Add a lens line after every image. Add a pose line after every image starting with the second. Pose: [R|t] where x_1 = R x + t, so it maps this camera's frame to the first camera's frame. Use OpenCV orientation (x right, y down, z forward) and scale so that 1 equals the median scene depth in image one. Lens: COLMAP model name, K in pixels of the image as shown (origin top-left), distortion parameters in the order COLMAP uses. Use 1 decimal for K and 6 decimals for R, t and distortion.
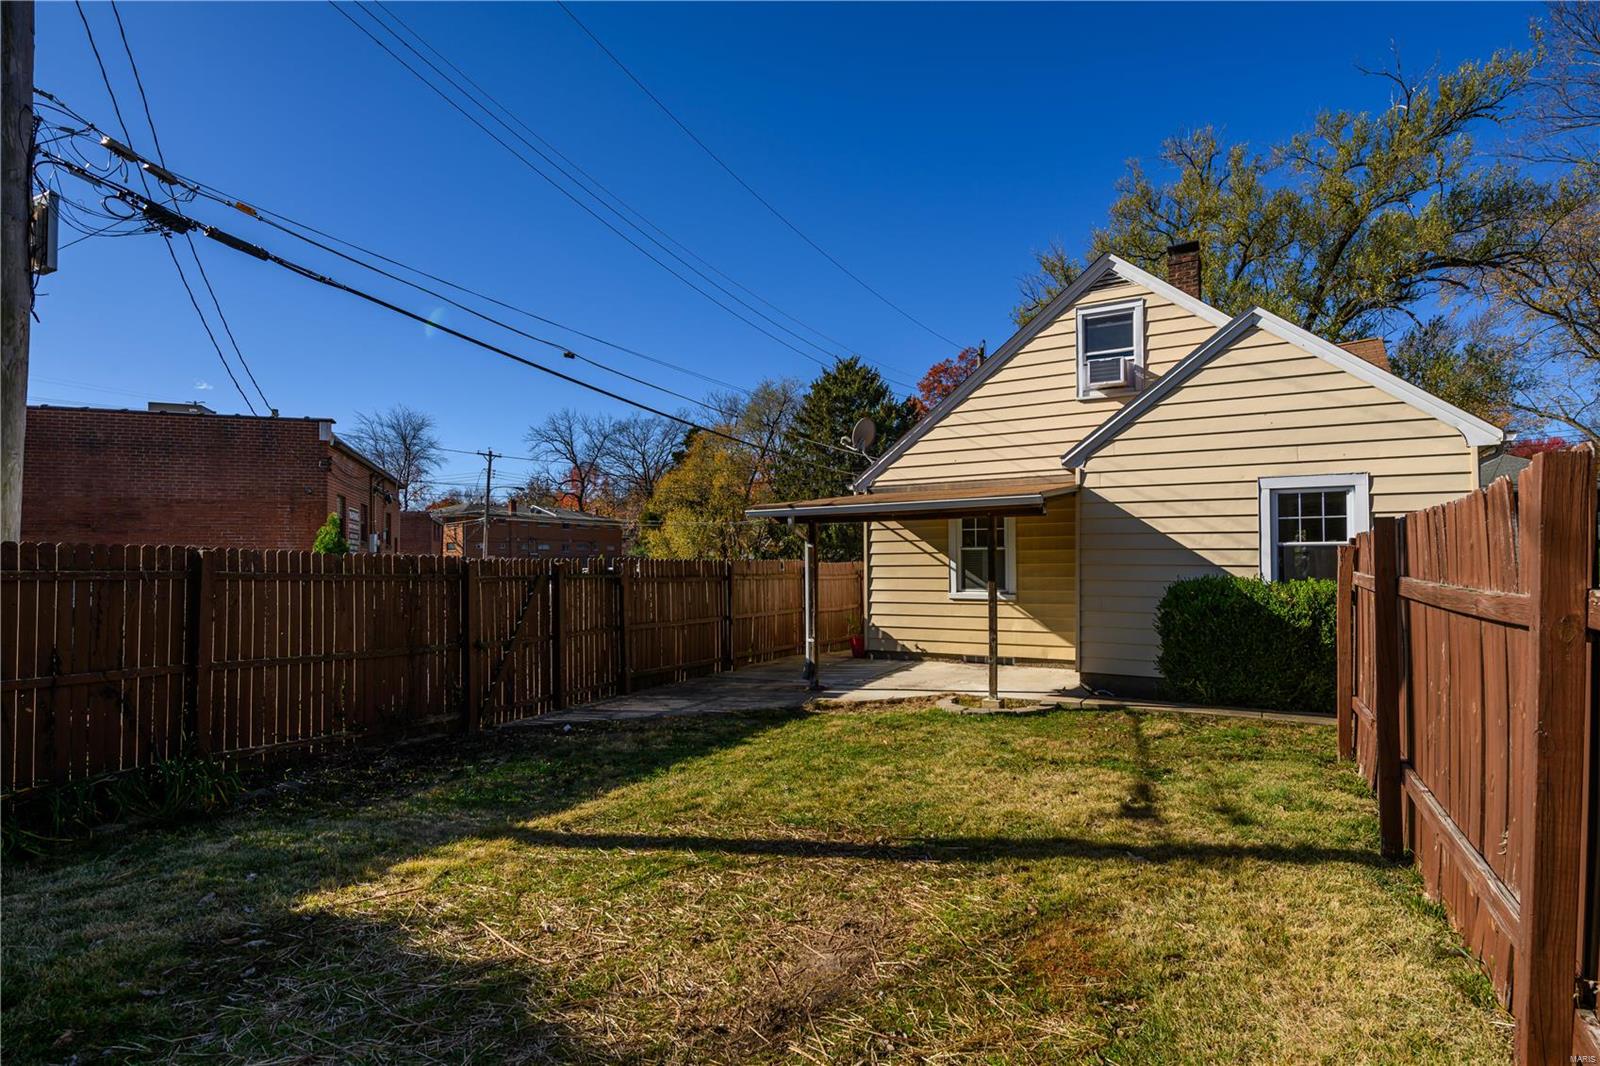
lens RADIAL K [[739.4, 0, 806.6], [0, 739.4, 575.3], [0, 0, 1]] dist [-0.004593, -0.000728]
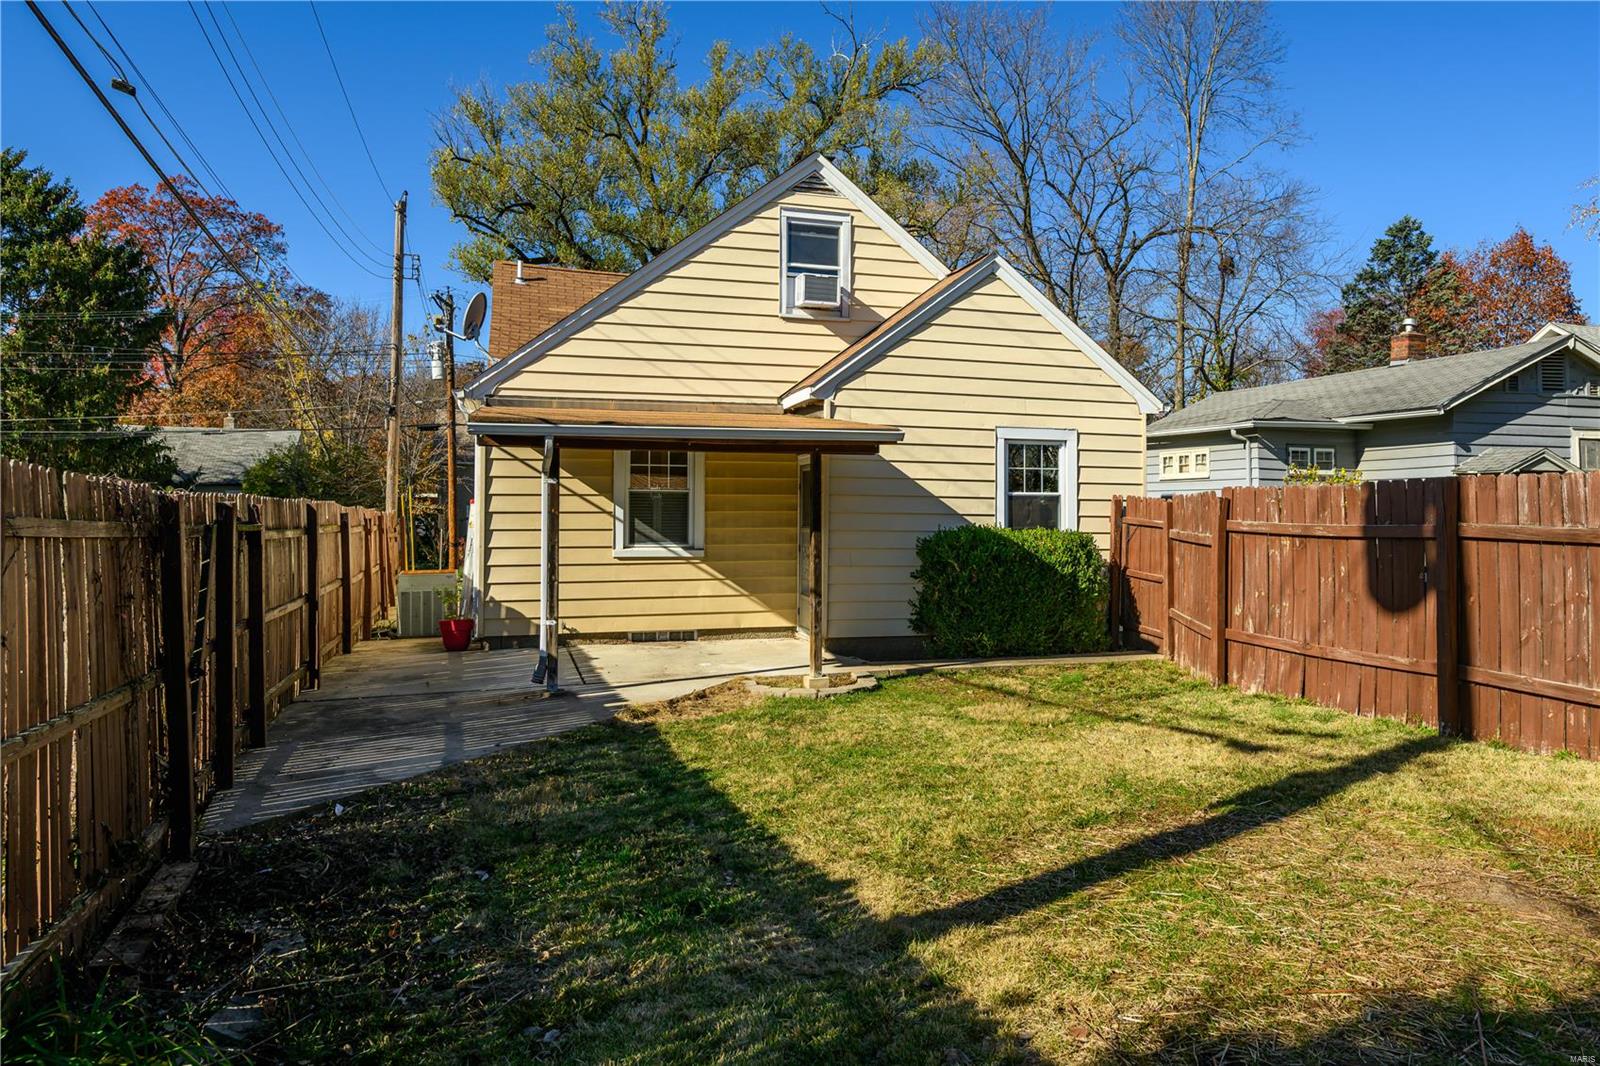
lens RADIAL K [[999.3, 0, 800.8], [0, 999.3, 525.2], [0, 0, 1]] dist [-0.003145, -0.001350]
pose [[0.713779, -0.001645, 0.700369, -0.420136], [0.003514, 0.999993, -0.001232, 0.001502], [-0.700362, 0.003340, 0.713780, 0.176635]]
